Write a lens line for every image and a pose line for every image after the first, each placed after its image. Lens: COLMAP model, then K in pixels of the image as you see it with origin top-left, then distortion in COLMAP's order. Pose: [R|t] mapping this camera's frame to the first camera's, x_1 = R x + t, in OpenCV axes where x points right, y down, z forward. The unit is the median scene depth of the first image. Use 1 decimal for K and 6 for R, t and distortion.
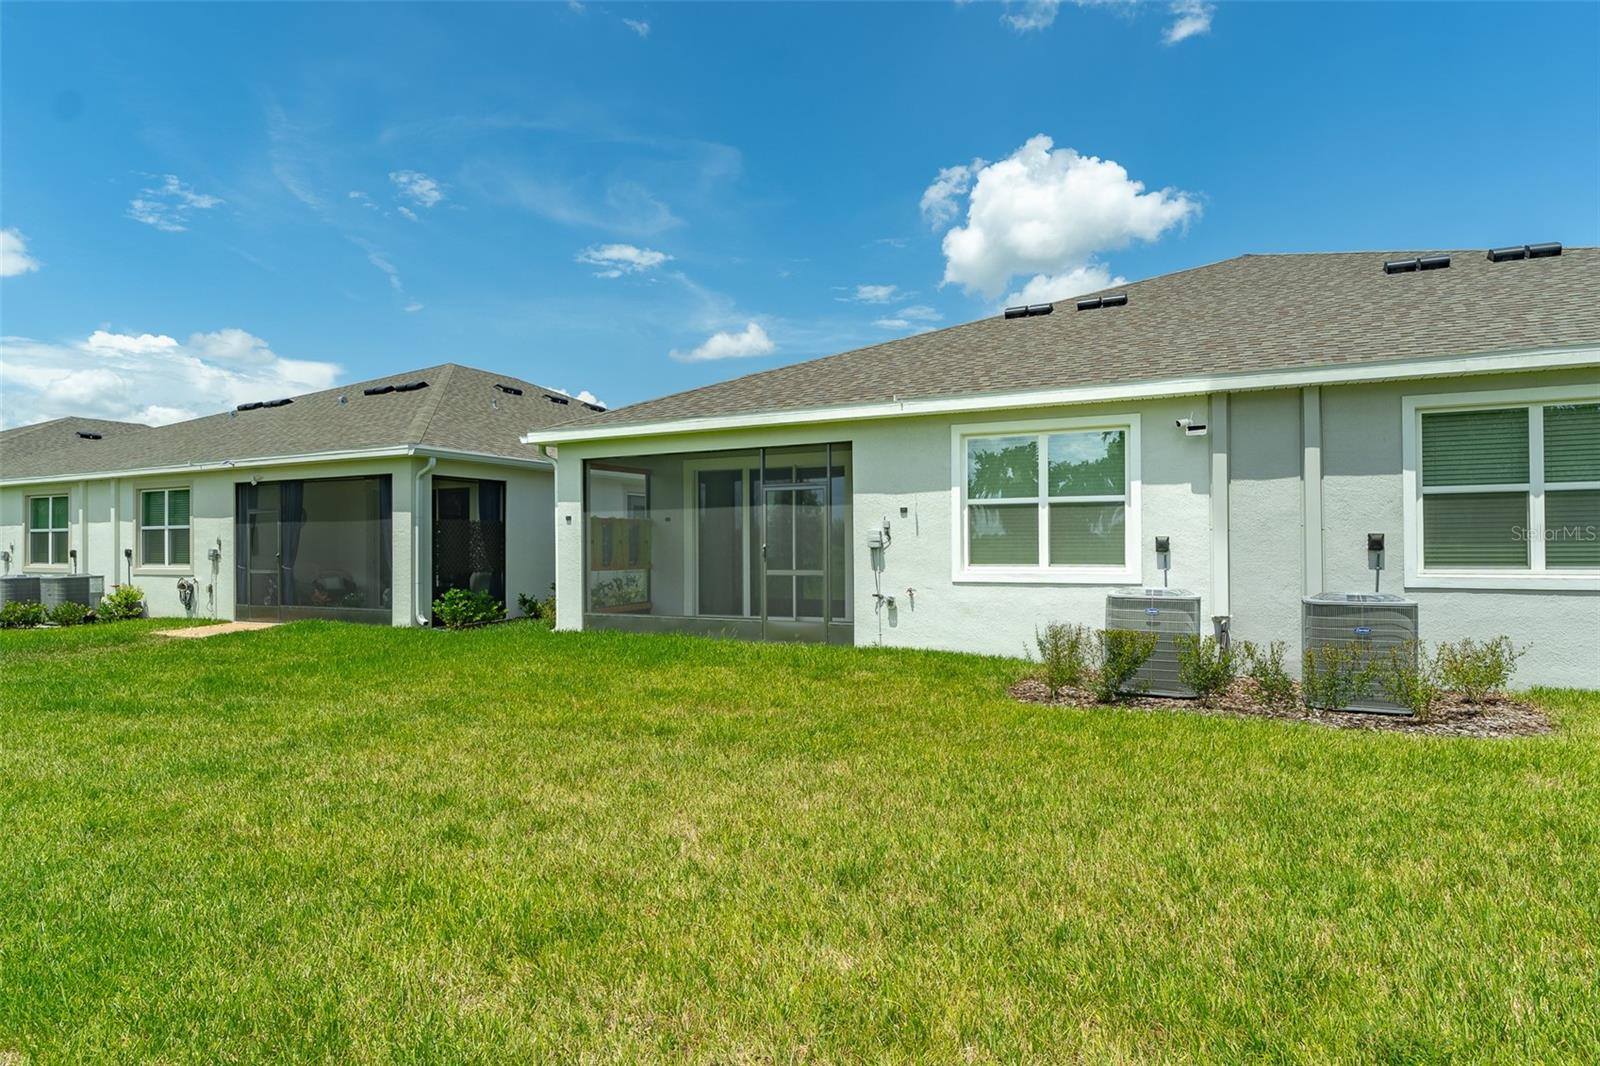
lens RADIAL K [[777.8, 0, 803.4], [0, 777.8, 546.0], [0, 0, 1]] dist [-0.014779, -0.000120]
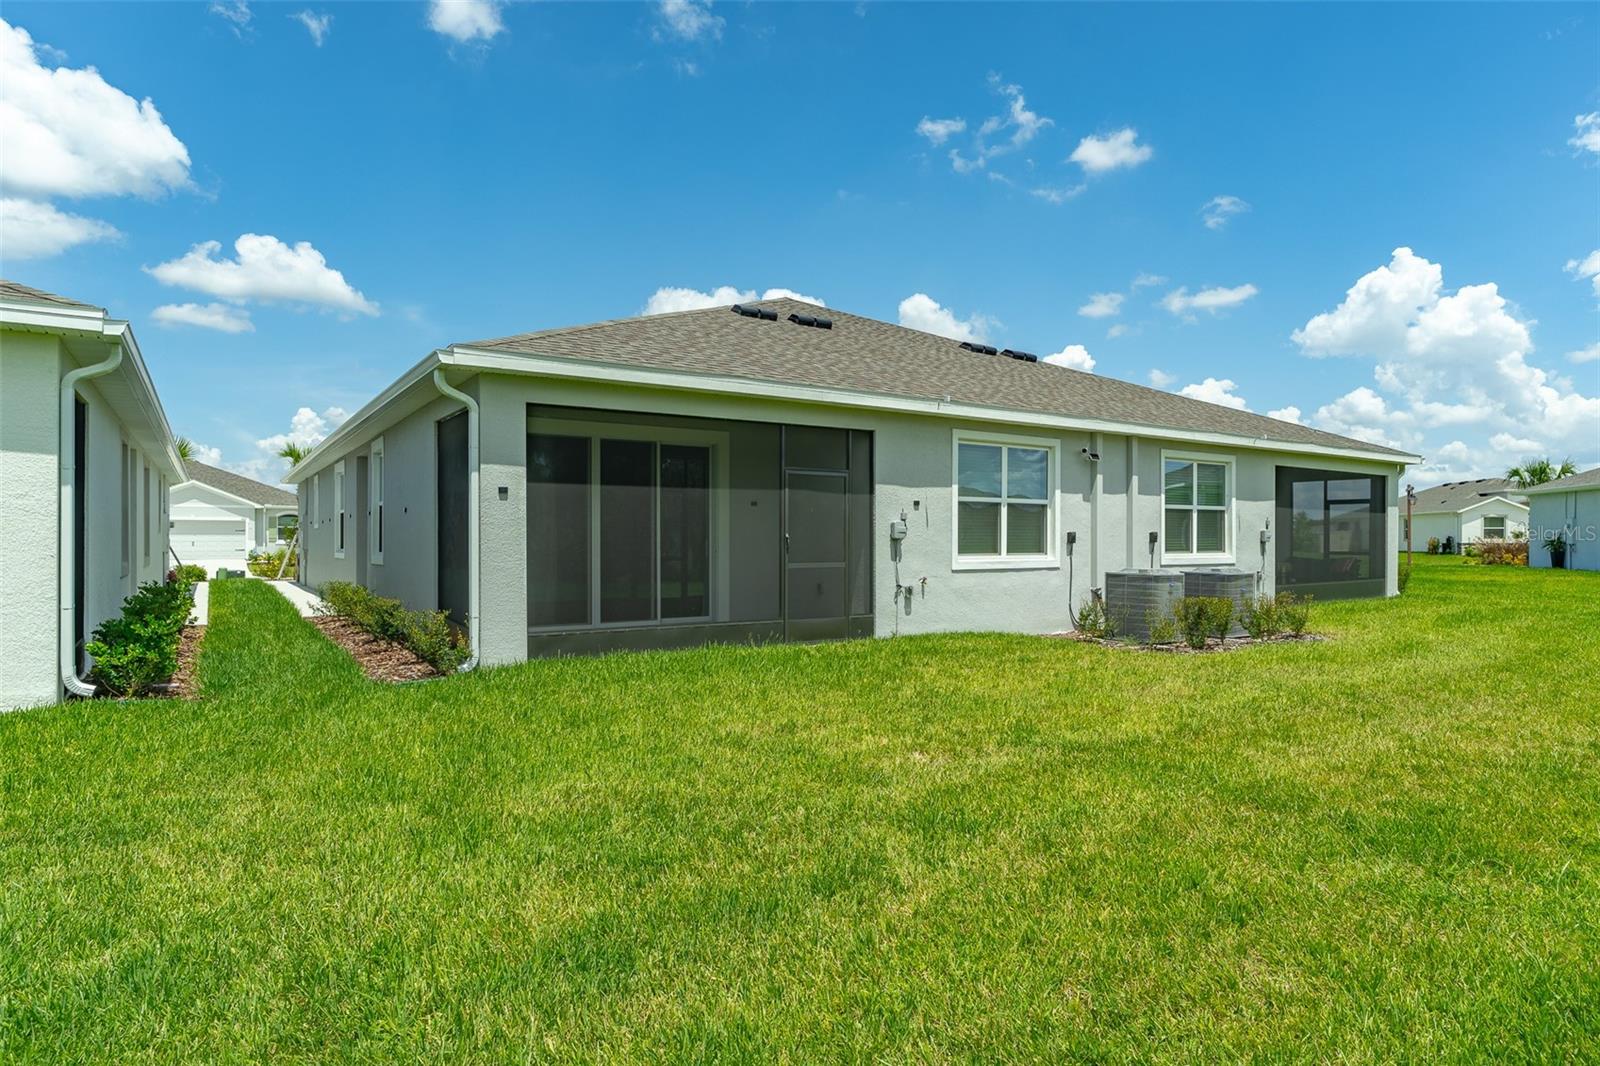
lens RADIAL K [[957.5, 0, 801.6], [0, 957.5, 531.2], [0, 0, 1]] dist [-0.000938, 0.000459]
pose [[0.522803, 0.013747, 0.852343, -1.086597], [-0.006100, 0.999905, -0.012386, 0.008957], [-0.852432, 0.001276, 0.522837, 0.468951]]
